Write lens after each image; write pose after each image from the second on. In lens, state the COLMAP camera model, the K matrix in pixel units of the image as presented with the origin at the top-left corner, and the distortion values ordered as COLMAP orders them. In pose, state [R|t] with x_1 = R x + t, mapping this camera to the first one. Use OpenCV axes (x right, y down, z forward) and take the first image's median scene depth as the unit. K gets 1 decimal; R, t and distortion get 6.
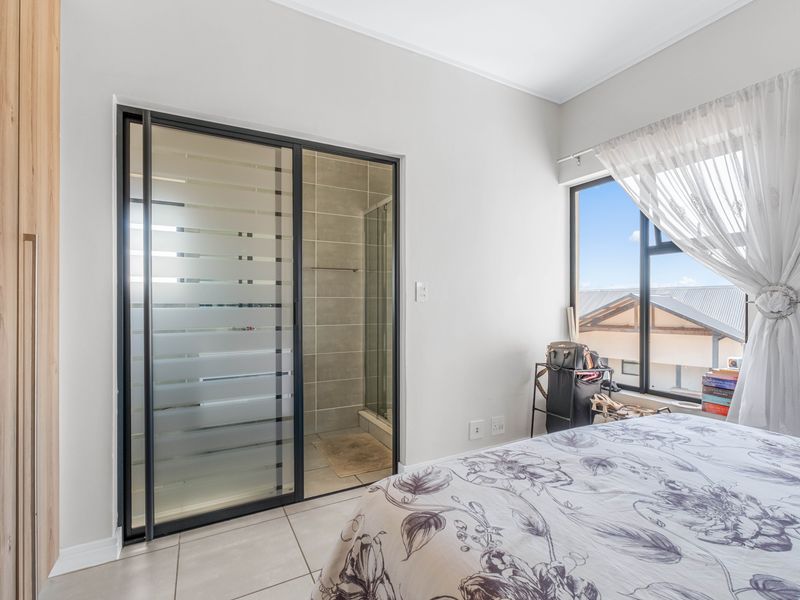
lens RADIAL K [[381.7, 0, 399.0], [0, 381.7, 301.6], [0, 0, 1]] dist [-0.003281, 0.000447]
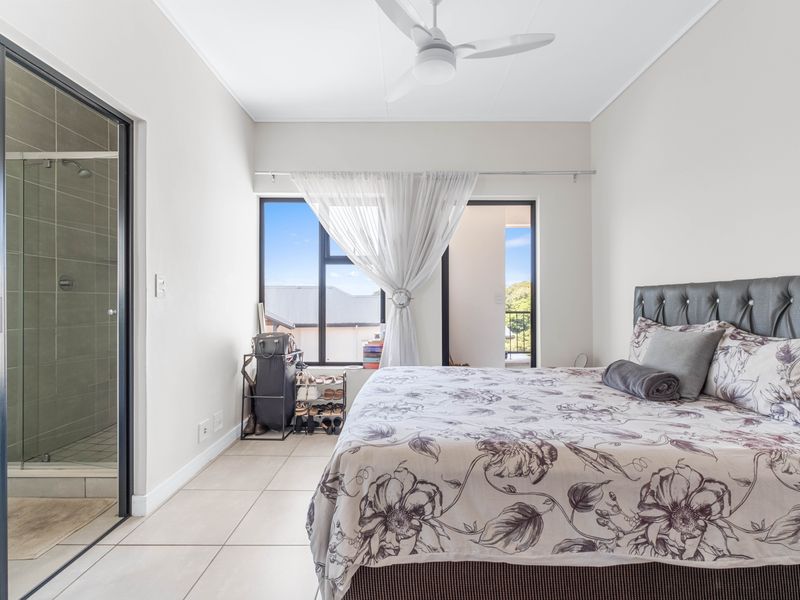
lens RADIAL K [[381.7, 0, 398.7], [0, 381.7, 294.4], [0, 0, 1]] dist [-0.003281, 0.000447]
pose [[0.482701, 0.012168, 0.875701, -0.906213], [-0.003649, 0.999923, -0.011882, 0.005614], [-0.875778, 0.002540, 0.482708, 0.237486]]
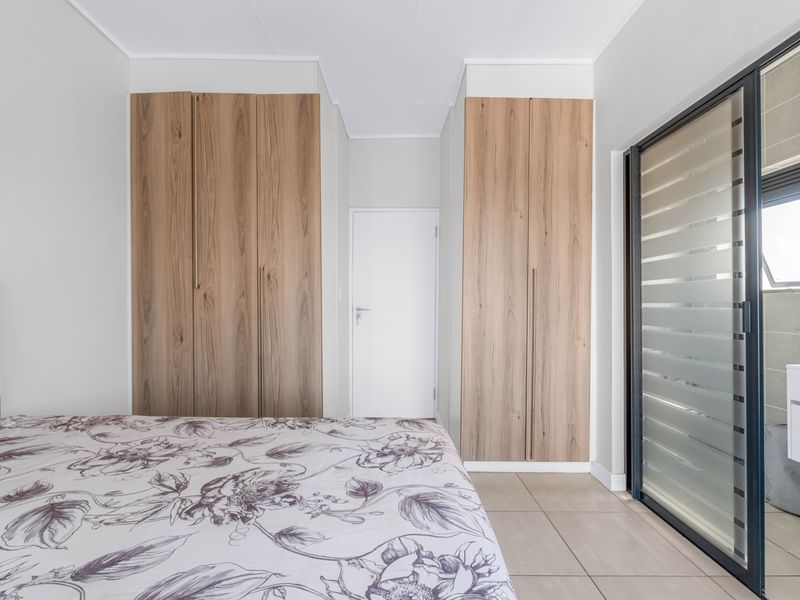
lens RADIAL K [[381.7, 0, 399.8], [0, 381.7, 308.3], [0, 0, 1]] dist [-0.003281, 0.000447]
pose [[-0.466620, 0.010456, -0.884396, 1.161982], [0.006220, 0.999944, 0.008540, 0.010317], [0.884436, -0.001516, -0.466659, 1.377845]]
